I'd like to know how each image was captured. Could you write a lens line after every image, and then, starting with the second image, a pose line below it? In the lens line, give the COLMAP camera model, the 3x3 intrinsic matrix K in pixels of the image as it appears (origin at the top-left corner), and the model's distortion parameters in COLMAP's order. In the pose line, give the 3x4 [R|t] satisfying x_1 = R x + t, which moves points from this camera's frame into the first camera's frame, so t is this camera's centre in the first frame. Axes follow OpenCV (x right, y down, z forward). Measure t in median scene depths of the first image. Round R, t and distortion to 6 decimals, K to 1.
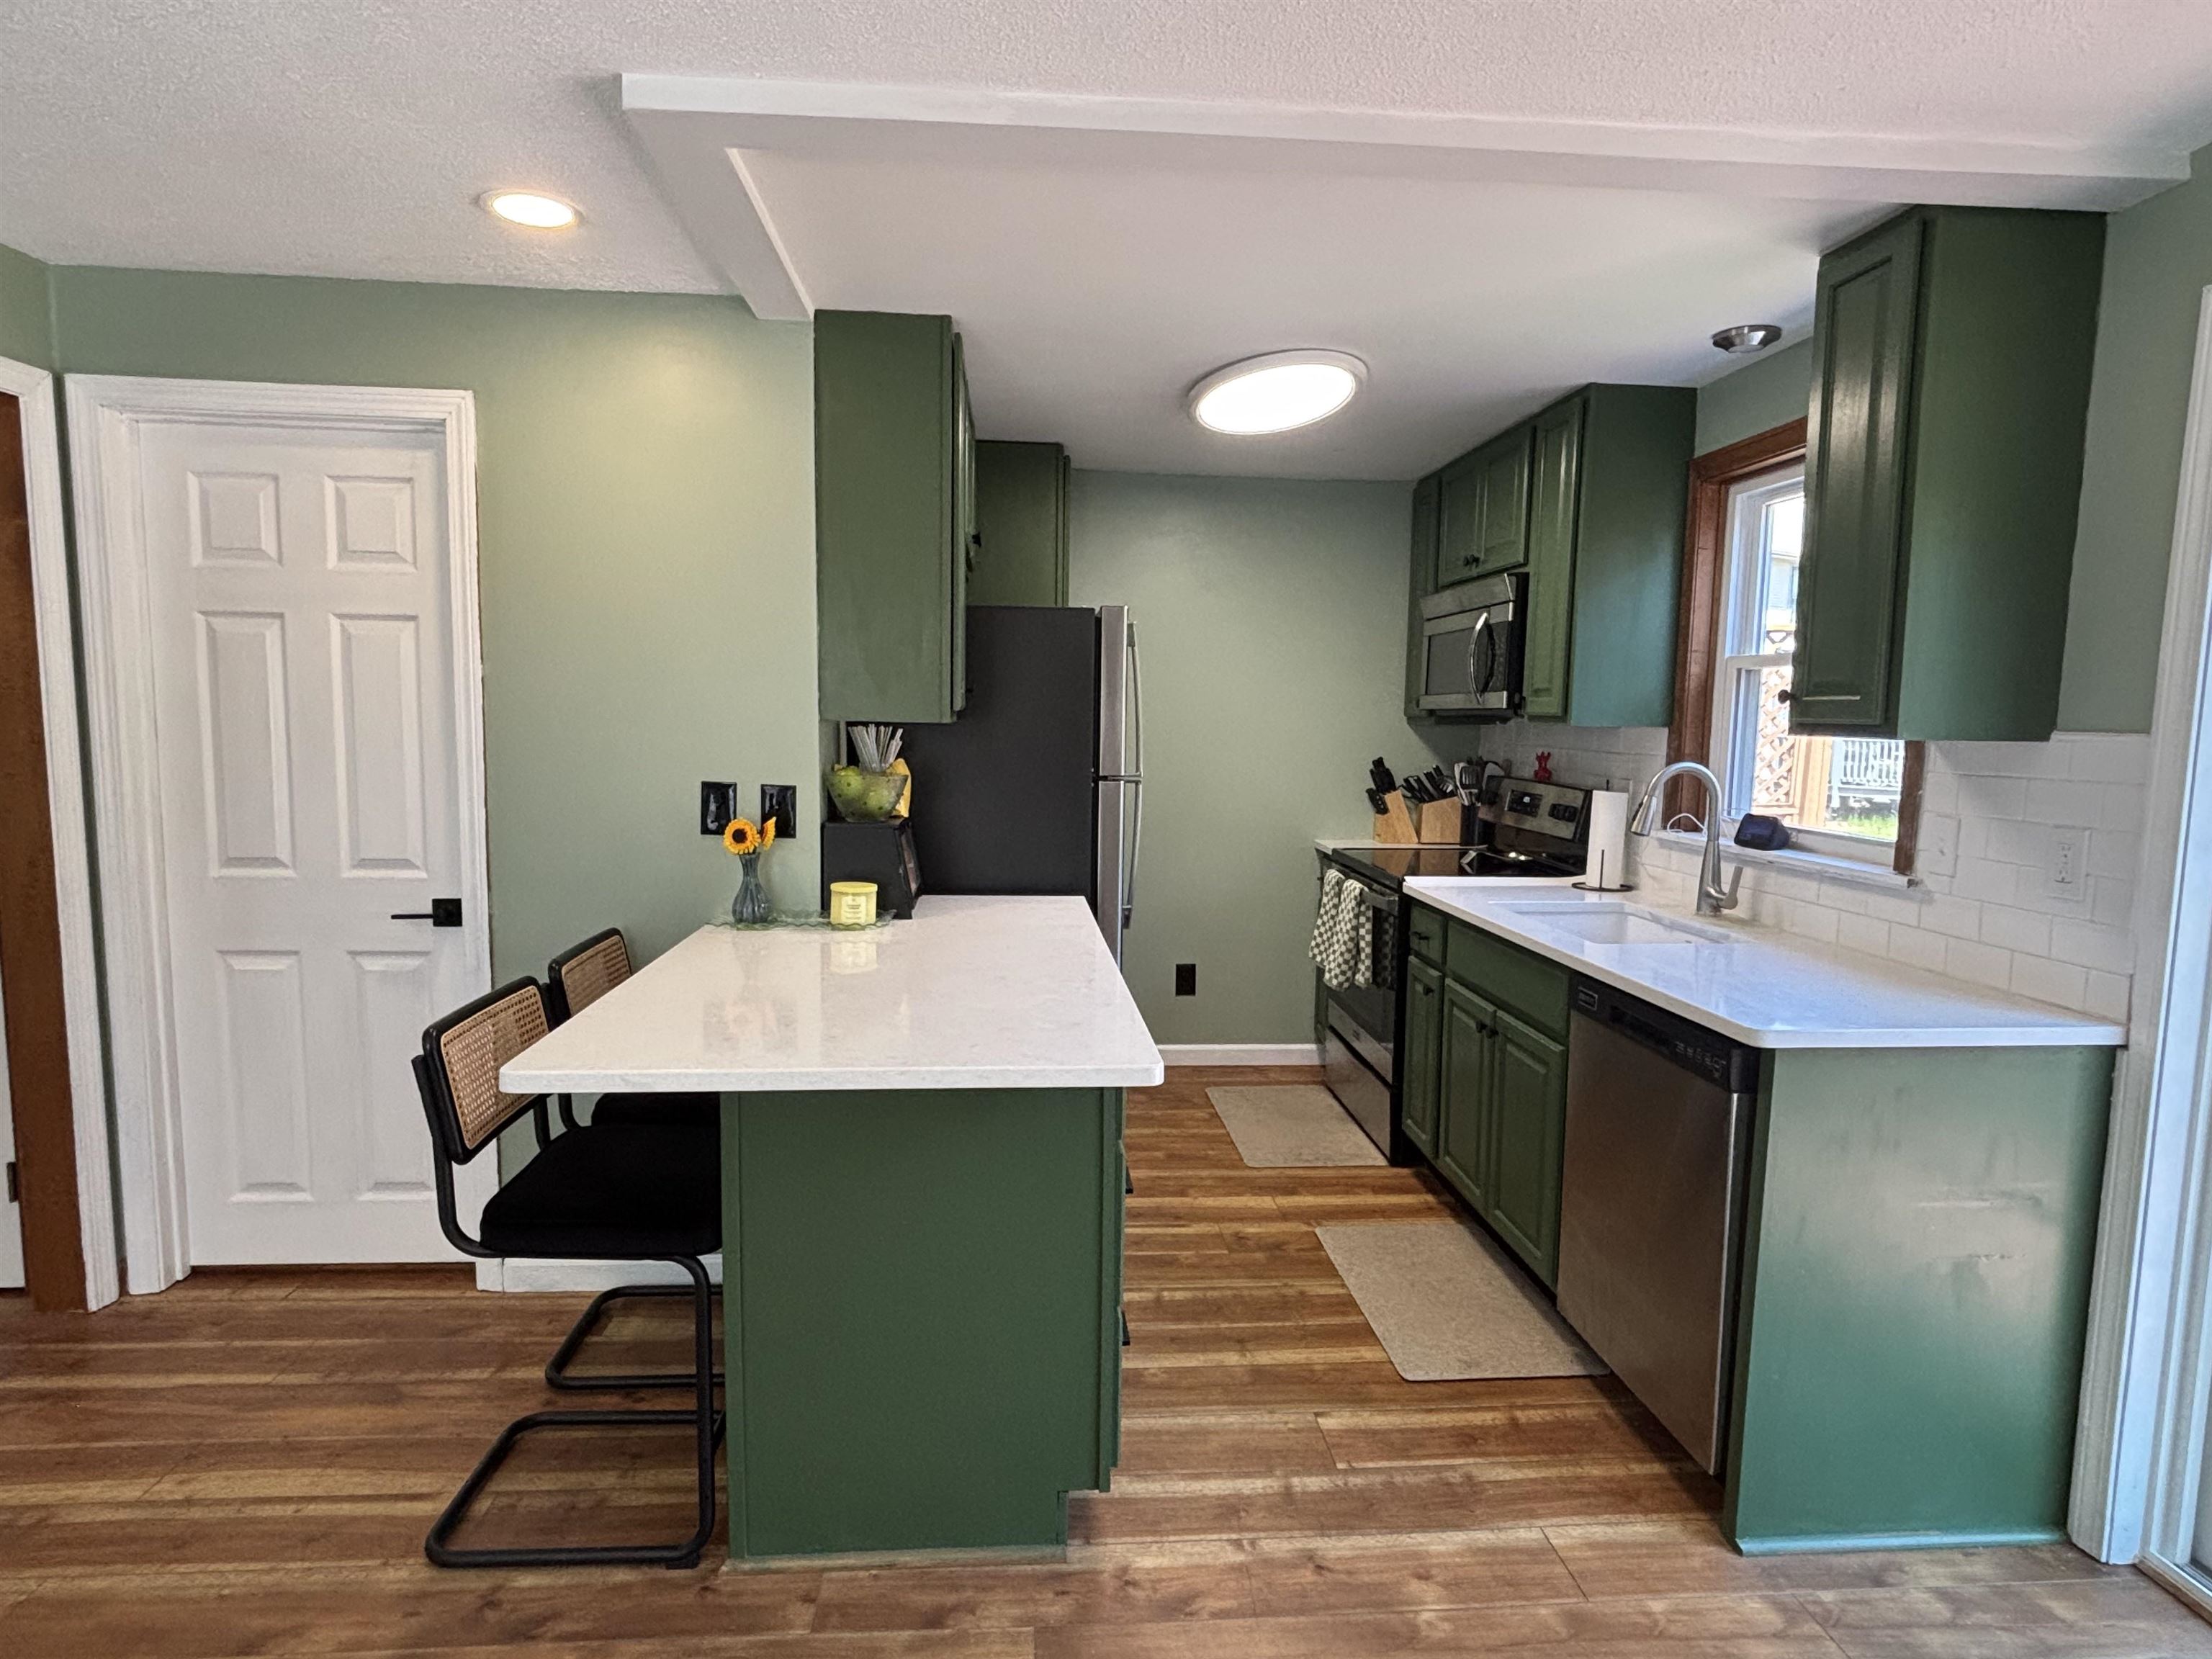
lens RADIAL K [[1208.8, 0, 1106.0], [0, 1208.8, 829.5], [0, 0, 1]] dist [-0.005127, -0.001298]
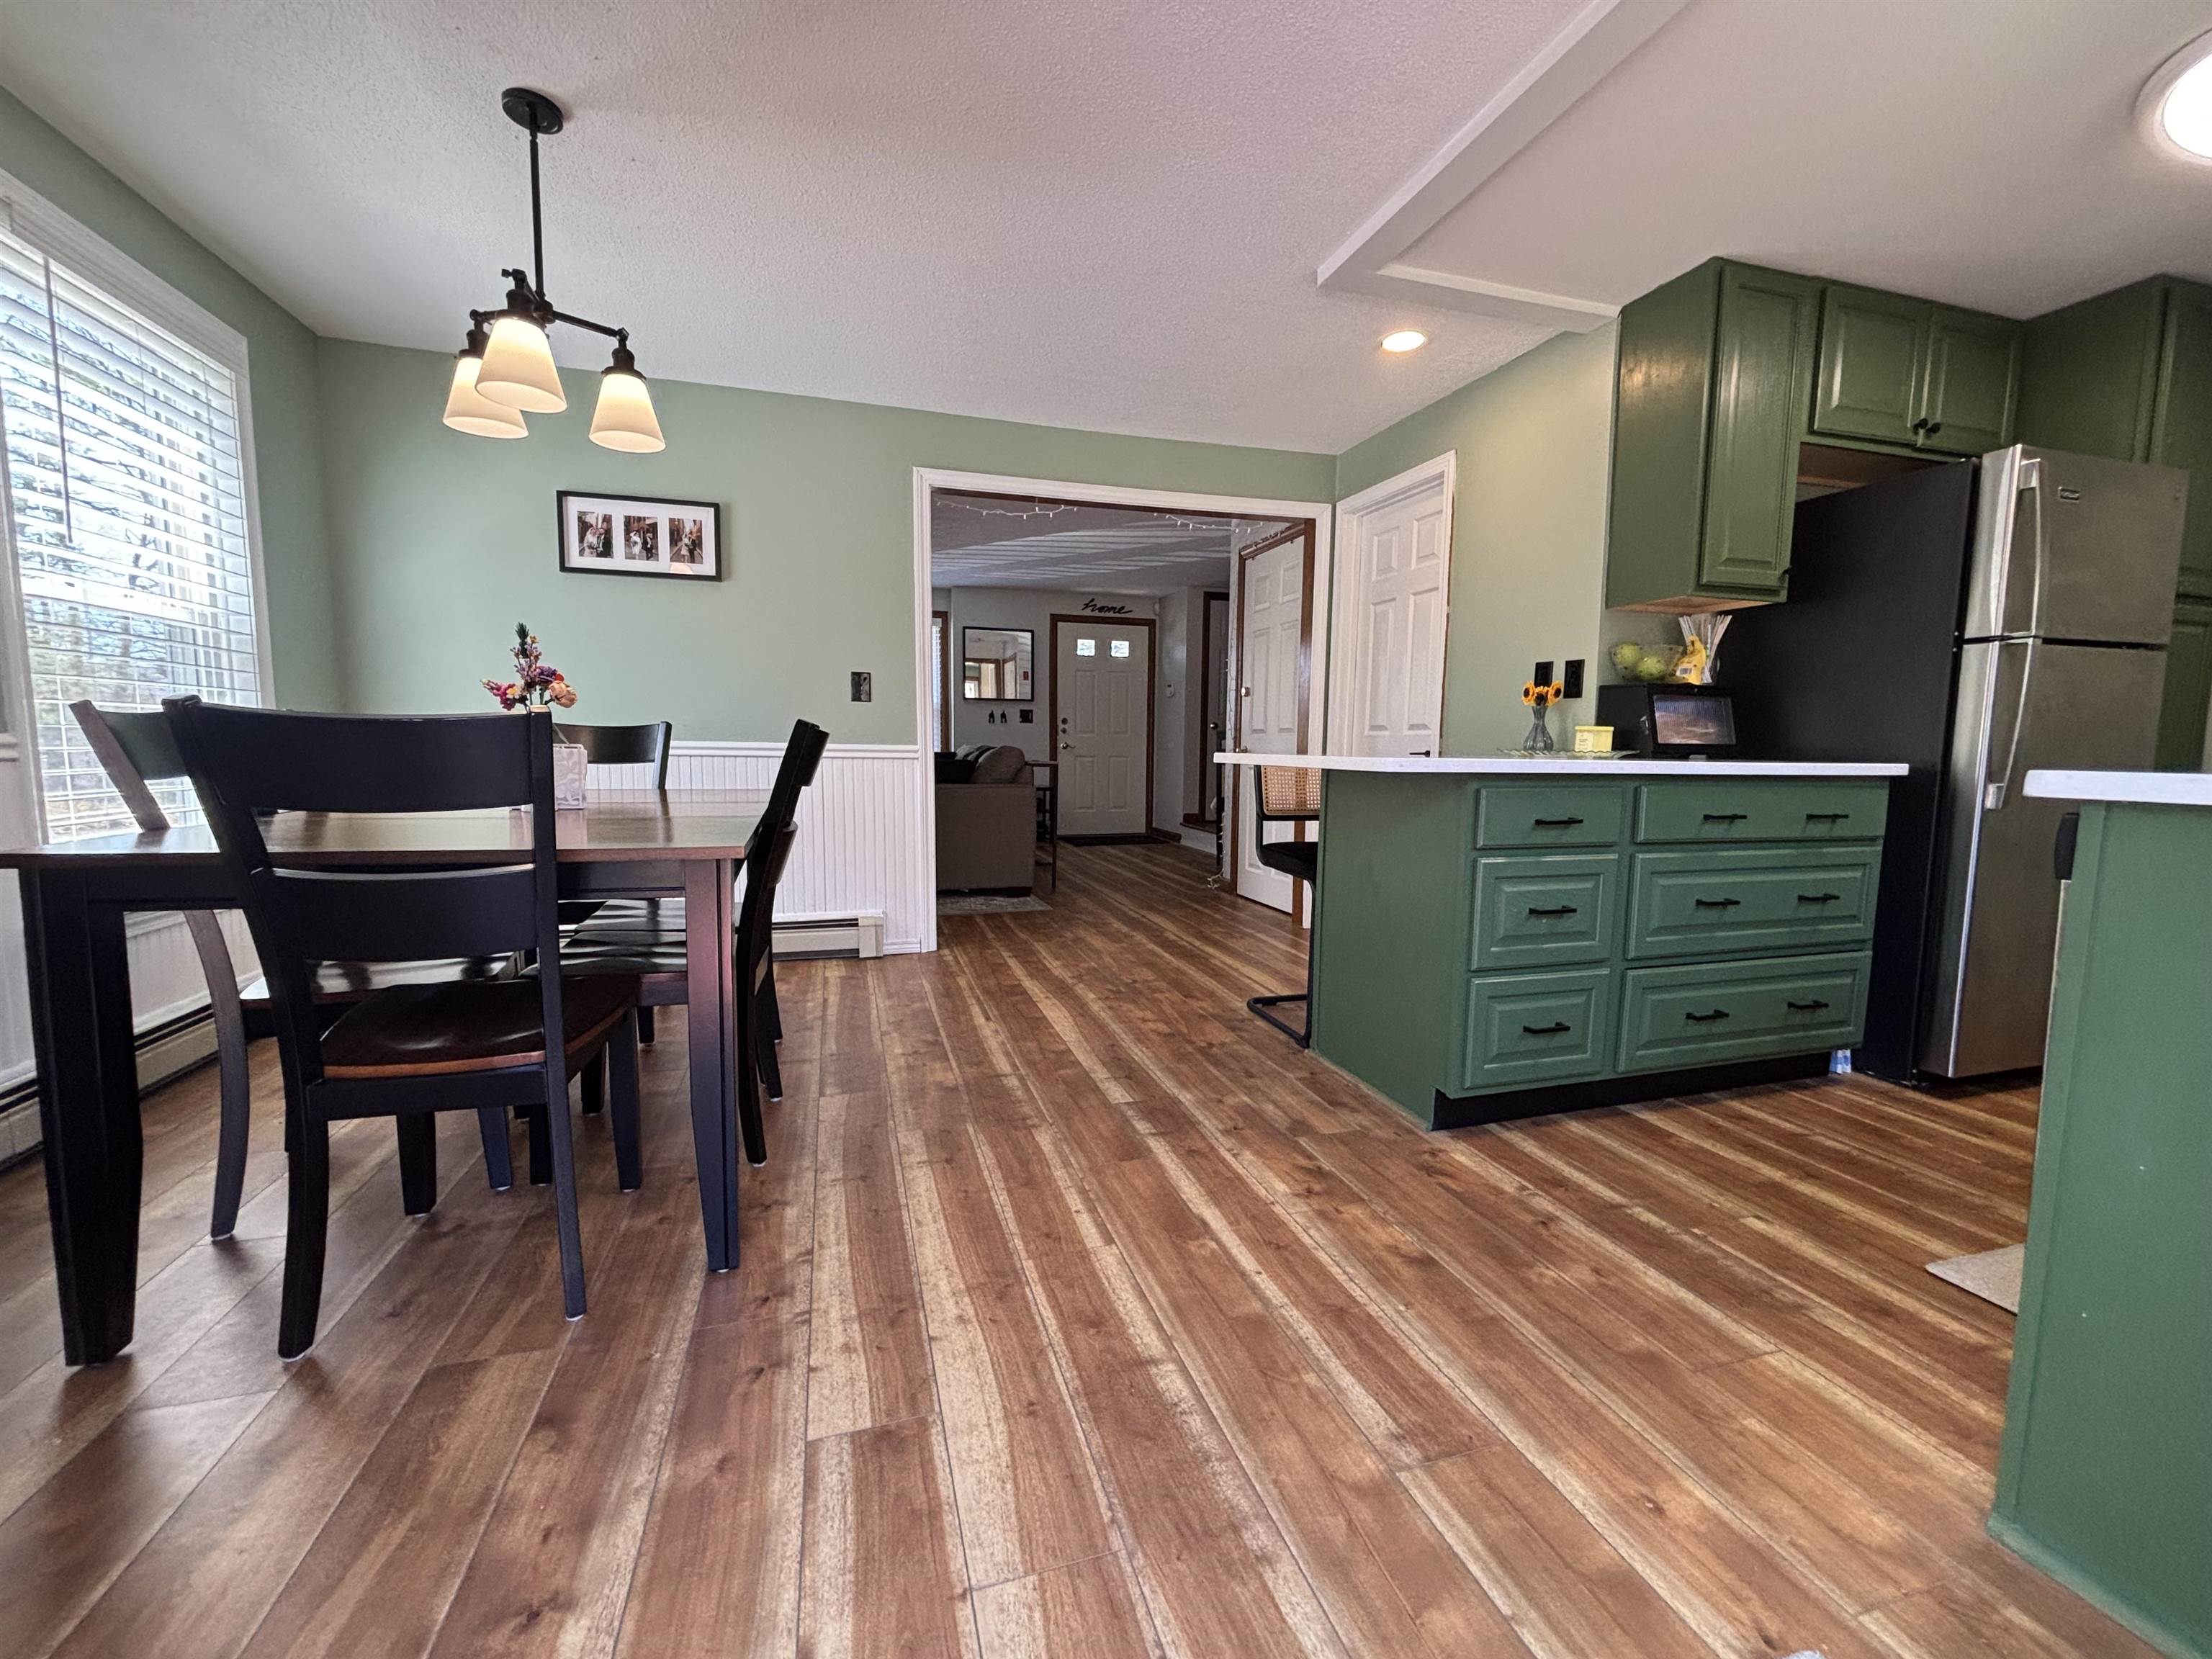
lens RADIAL K [[908.3, 0, 1106.0], [0, 908.3, 829.5], [0, 0, 1]] dist [0.002230, 0.000366]
pose [[0.209147, 0.071746, -0.975249, 0.781006], [-0.107771, 0.992921, 0.049934, 0.195446], [0.971927, 0.094660, 0.215399, 0.300623]]
